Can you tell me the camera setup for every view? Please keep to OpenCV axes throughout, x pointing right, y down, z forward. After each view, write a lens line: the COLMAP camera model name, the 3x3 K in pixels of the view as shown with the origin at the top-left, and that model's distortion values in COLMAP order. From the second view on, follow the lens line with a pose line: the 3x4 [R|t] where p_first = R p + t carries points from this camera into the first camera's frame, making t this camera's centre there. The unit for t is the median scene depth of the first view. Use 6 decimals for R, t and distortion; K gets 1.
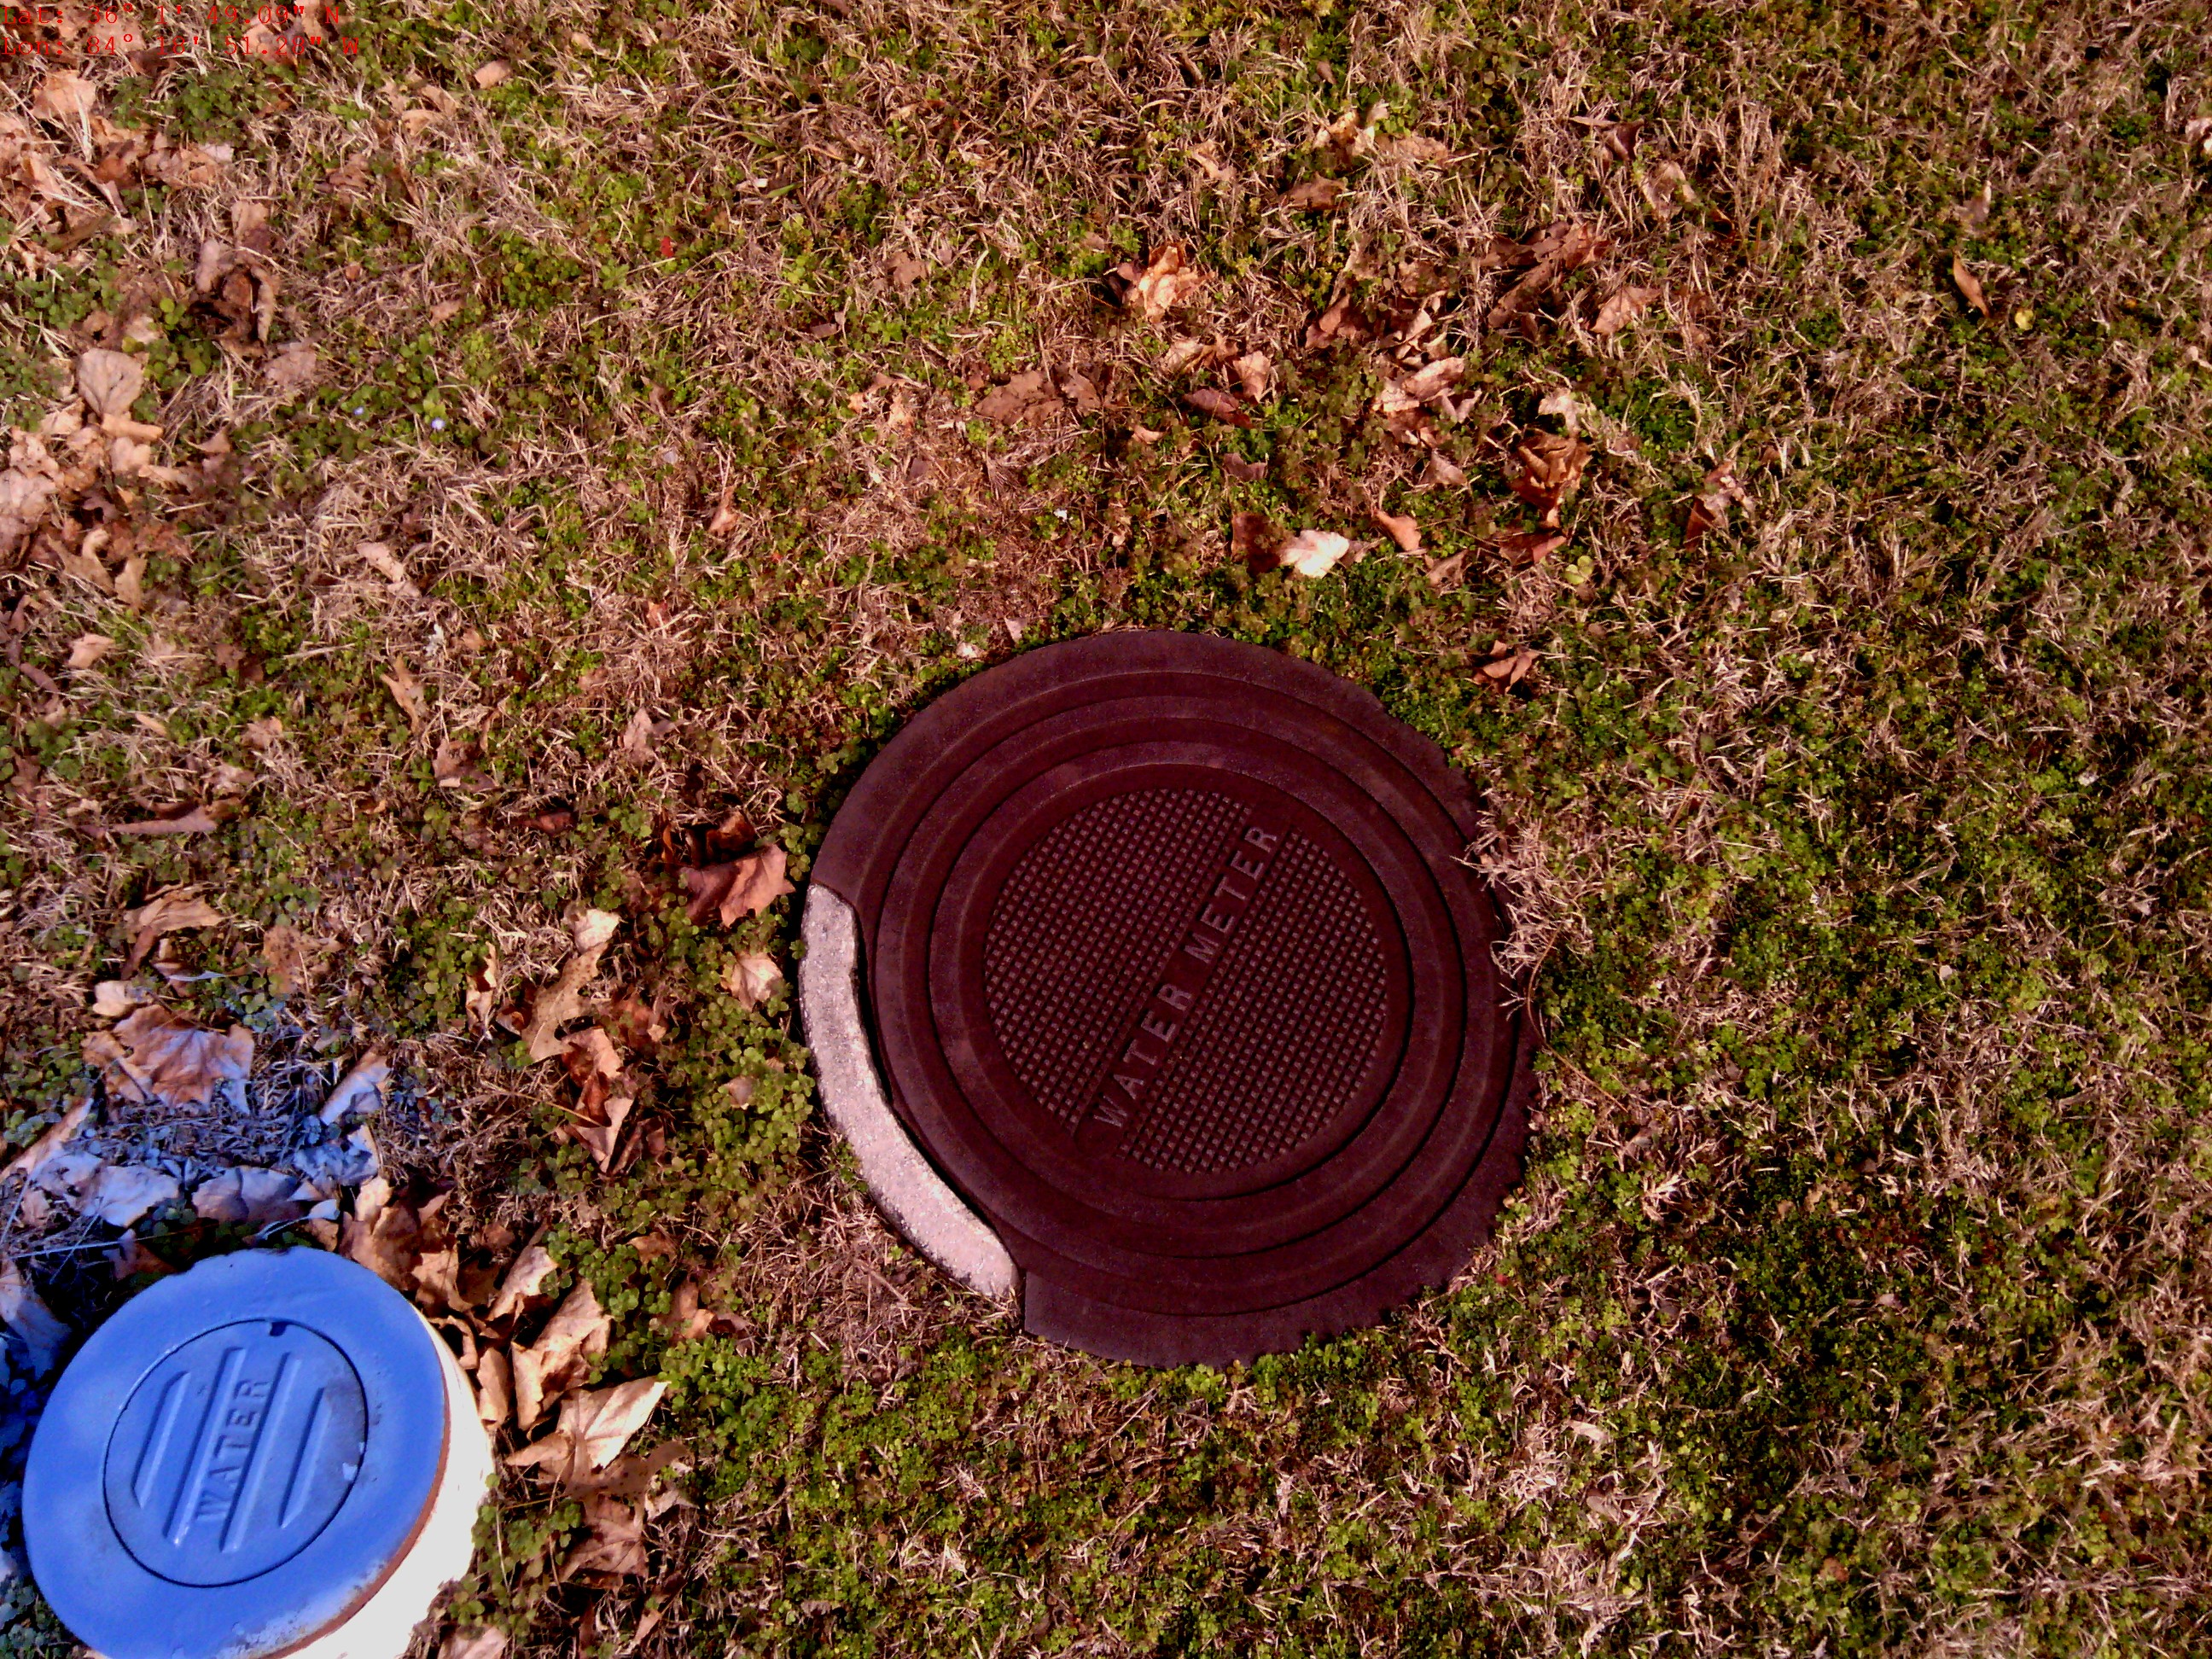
lens RADIAL K [[2030.1, 0, 1106.0], [0, 2030.1, 829.5], [0, 0, 1]] dist [0.143738, -0.346065]
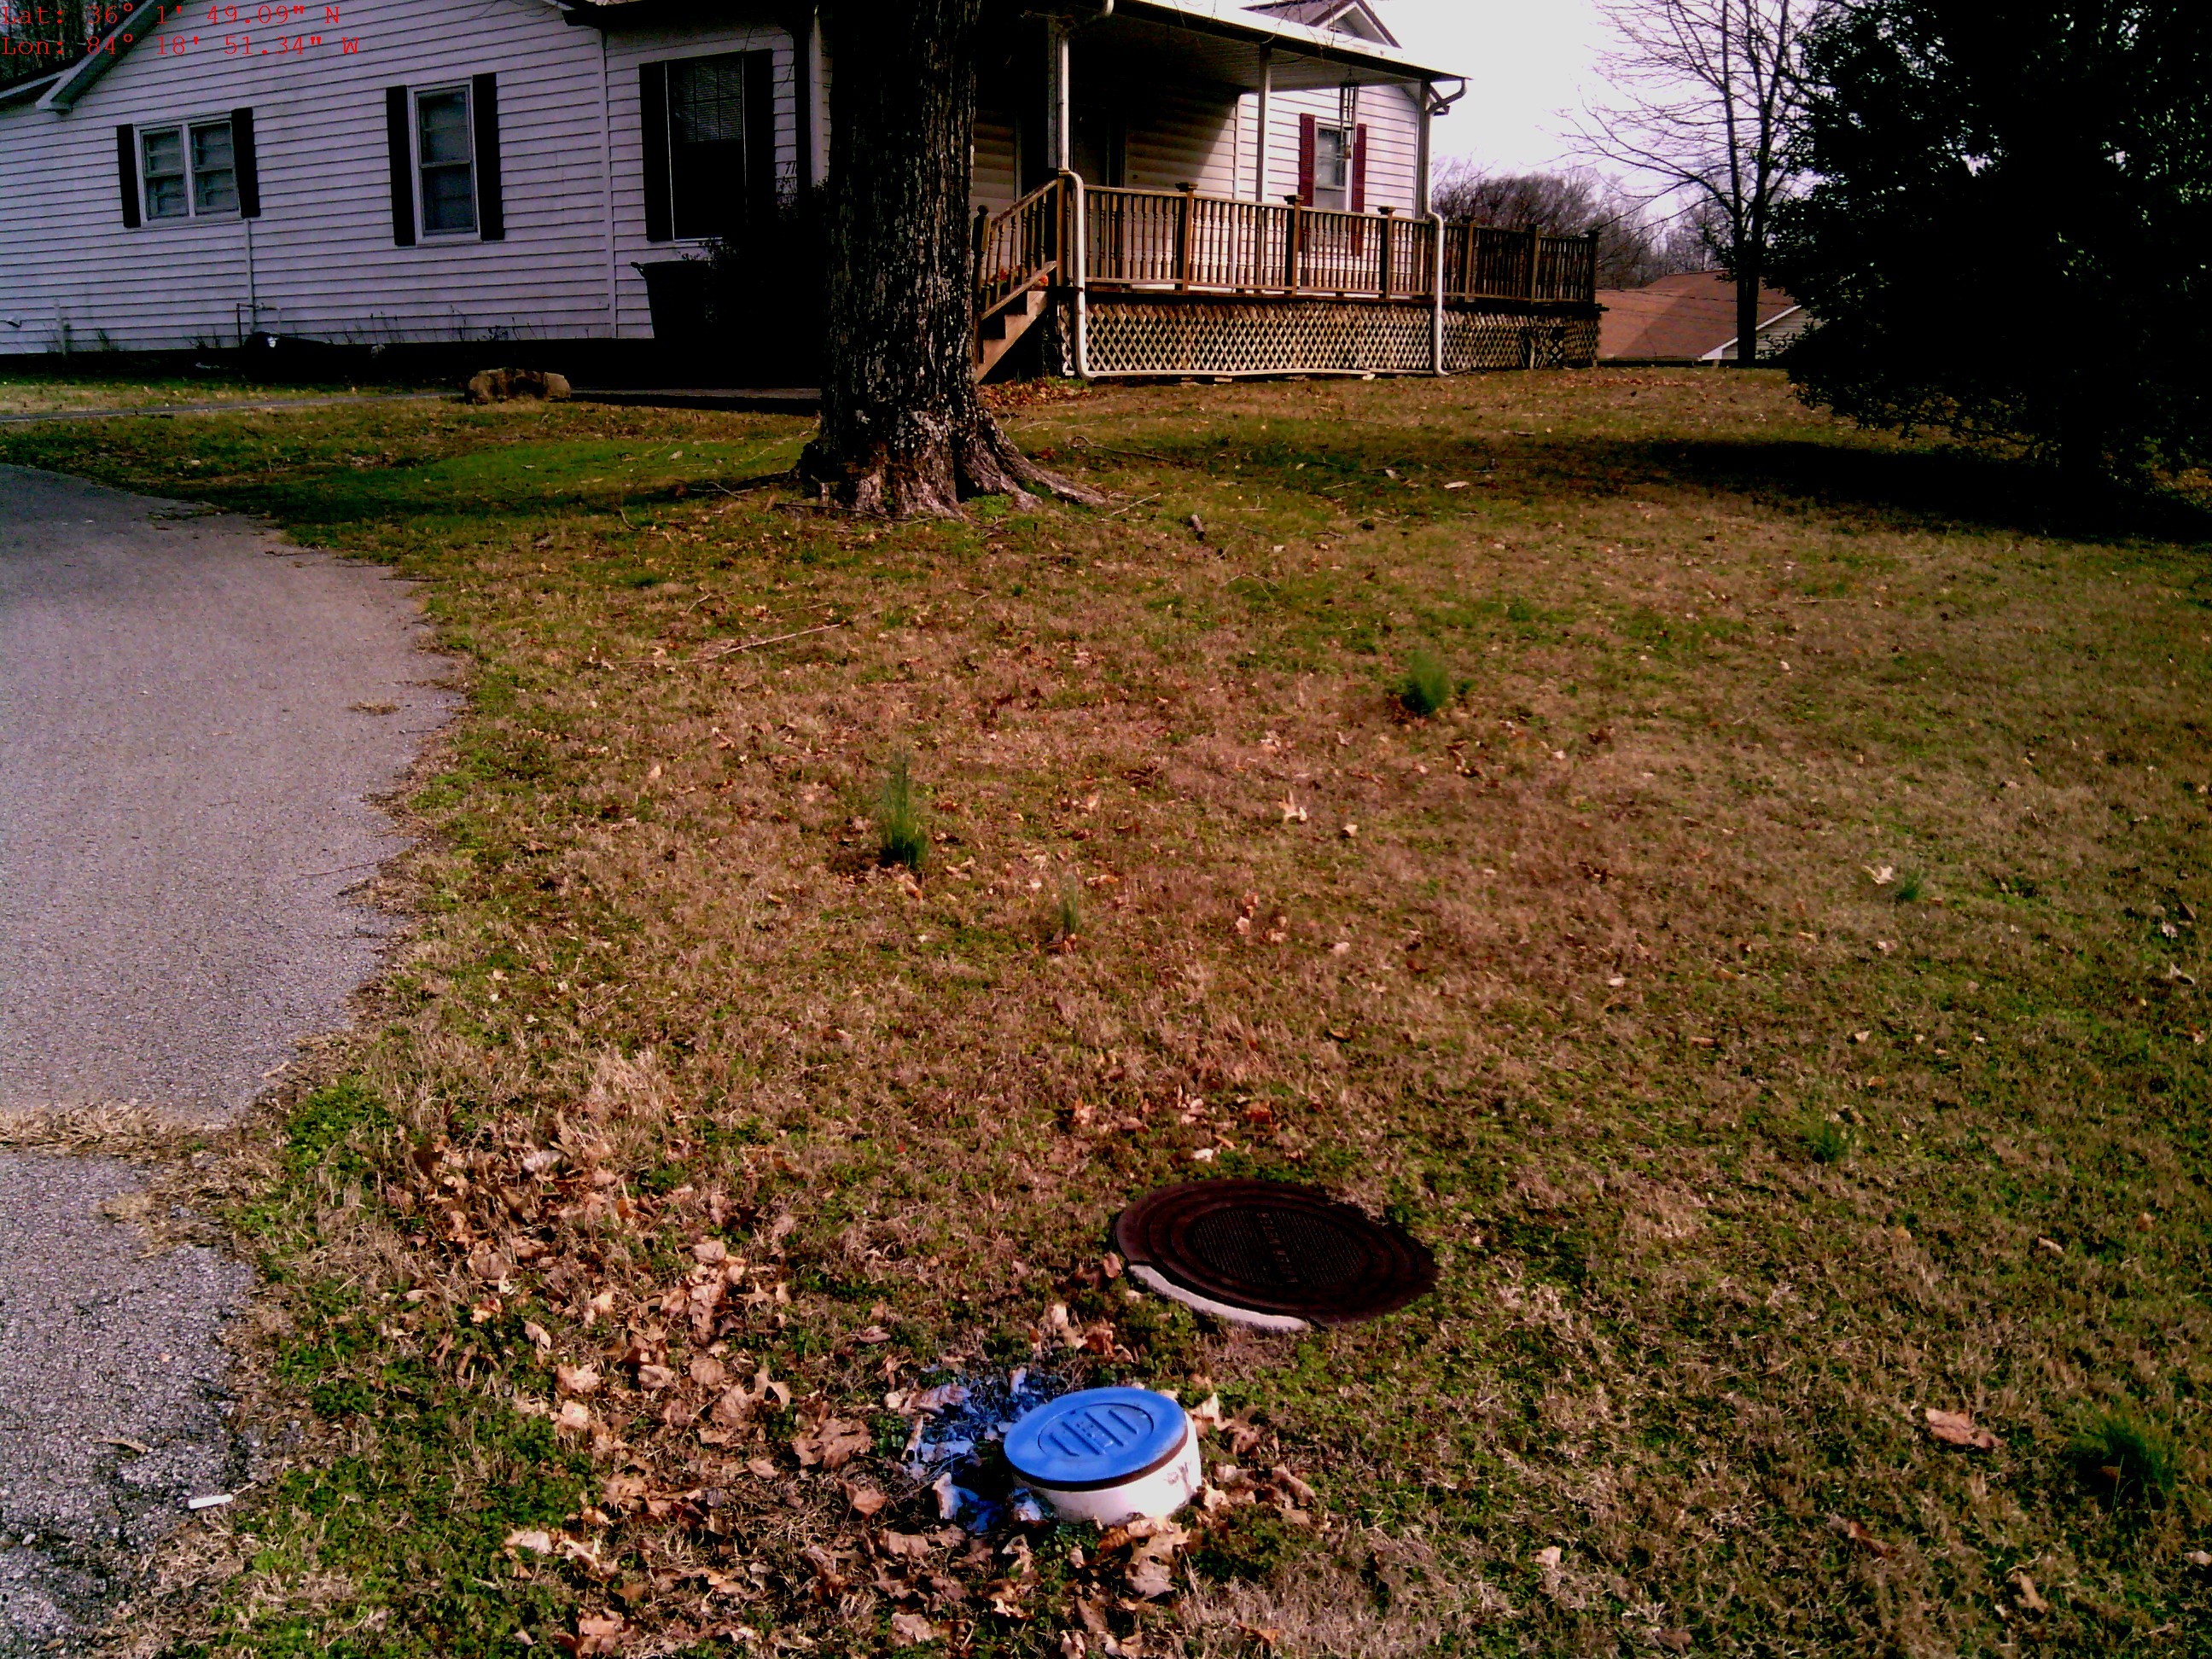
lens RADIAL K [[2073.0, 0, 1106.0], [0, 2073.0, 829.5], [0, 0, 1]] dist [-0.037333, -0.005886]
pose [[0.824155, -0.195533, 0.531540, -1.352069], [0.524431, 0.617868, -0.585843, 1.111623], [-0.213870, 0.761582, 0.611762, -0.834335]]
